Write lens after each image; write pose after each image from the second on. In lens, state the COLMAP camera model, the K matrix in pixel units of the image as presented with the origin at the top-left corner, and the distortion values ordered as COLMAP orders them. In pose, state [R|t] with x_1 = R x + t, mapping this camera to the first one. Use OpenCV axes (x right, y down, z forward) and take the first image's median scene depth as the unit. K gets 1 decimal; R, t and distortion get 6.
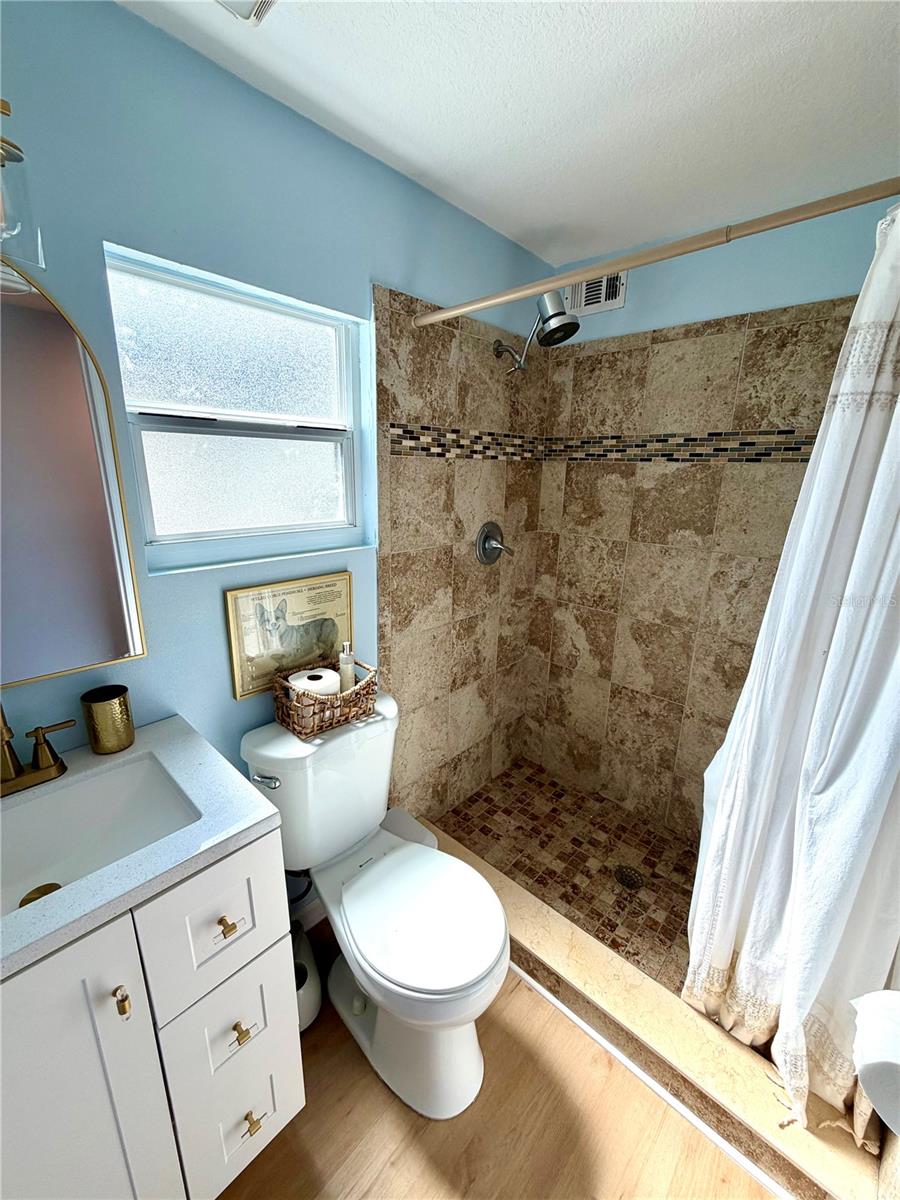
lens RADIAL K [[476.3, 0, 448.9], [0, 476.3, 600.4], [0, 0, 1]] dist [-0.007604, 0.000226]
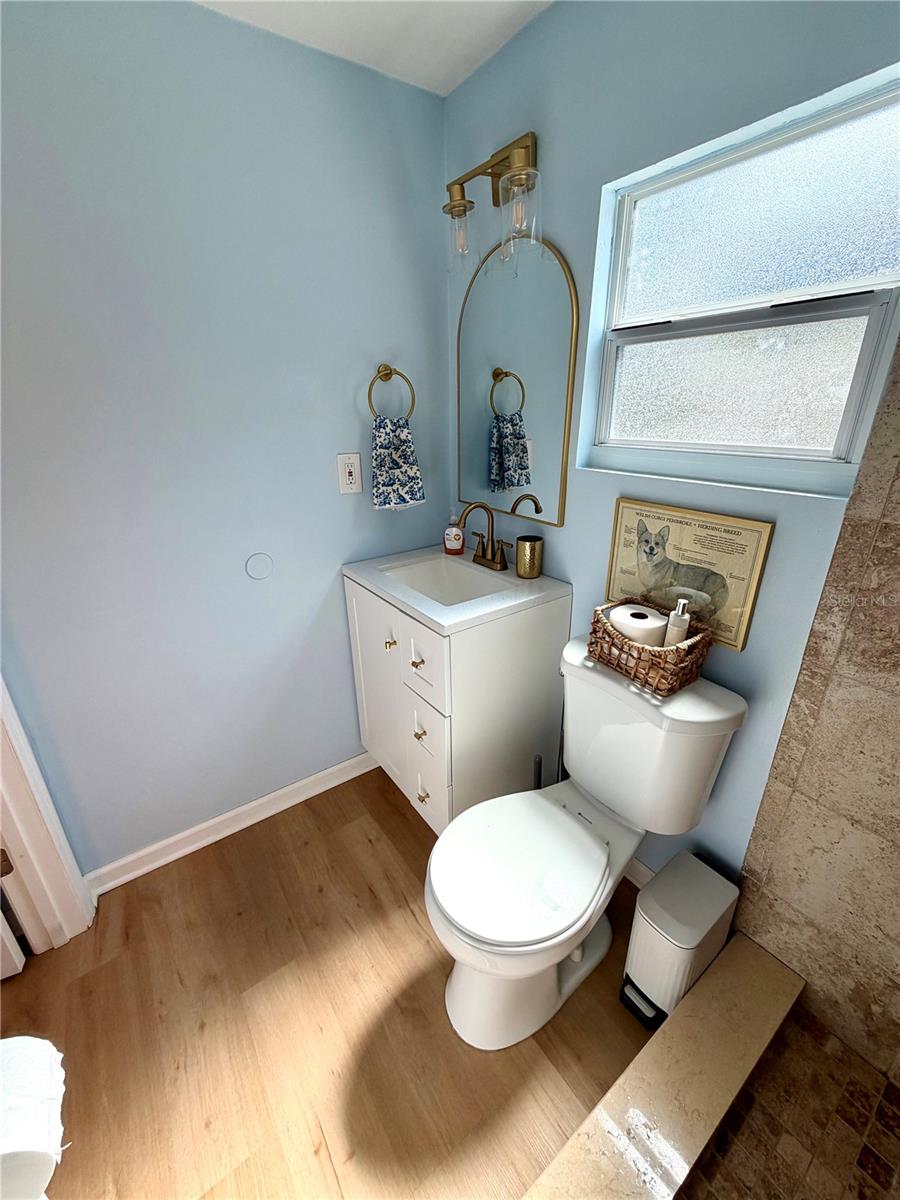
lens RADIAL K [[476.3, 0, 451.1], [0, 476.3, 596.1], [0, 0, 1]] dist [-0.007604, 0.000226]
pose [[-0.202759, 0.347199, -0.915610, 0.571985], [-0.252539, 0.884862, 0.391463, -0.126488], [0.946104, 0.310600, -0.091732, 0.700362]]
